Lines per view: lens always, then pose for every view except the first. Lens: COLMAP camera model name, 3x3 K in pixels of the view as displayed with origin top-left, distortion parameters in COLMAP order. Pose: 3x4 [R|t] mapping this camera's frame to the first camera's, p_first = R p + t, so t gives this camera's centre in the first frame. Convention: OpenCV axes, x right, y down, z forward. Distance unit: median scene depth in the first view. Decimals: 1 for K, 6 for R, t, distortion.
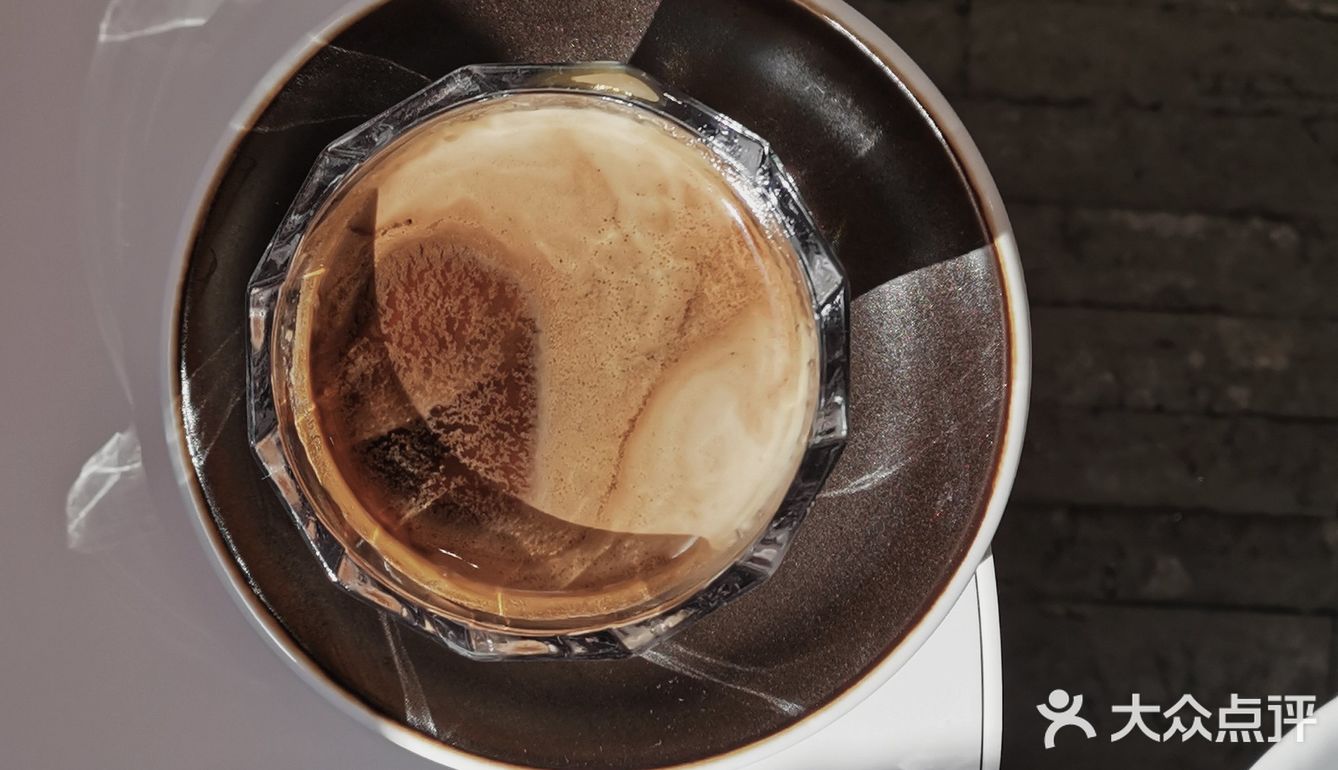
lens RADIAL K [[1618.6, 0, 669.0], [0, 1618.6, 385.0], [0, 0, 1]] dist [-0.028232, -0.009694]
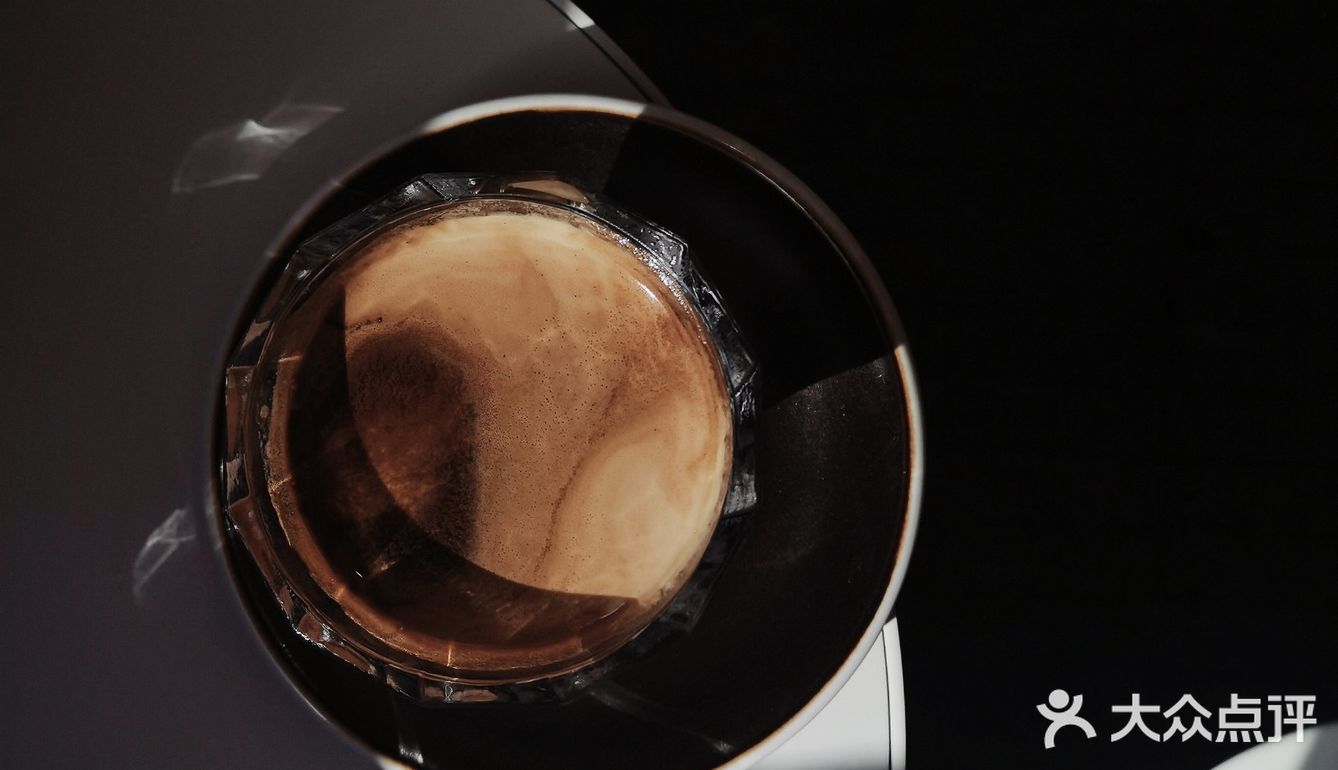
lens RADIAL K [[1132.9, 0, 669.0], [0, 1132.9, 385.0], [0, 0, 1]] dist [0.003467, 0.000070]
pose [[0.999895, 0.005686, -0.013365, 0.056867], [-0.006995, 0.994960, -0.100031, 0.026625], [0.012729, 0.100114, 0.994895, 0.202518]]
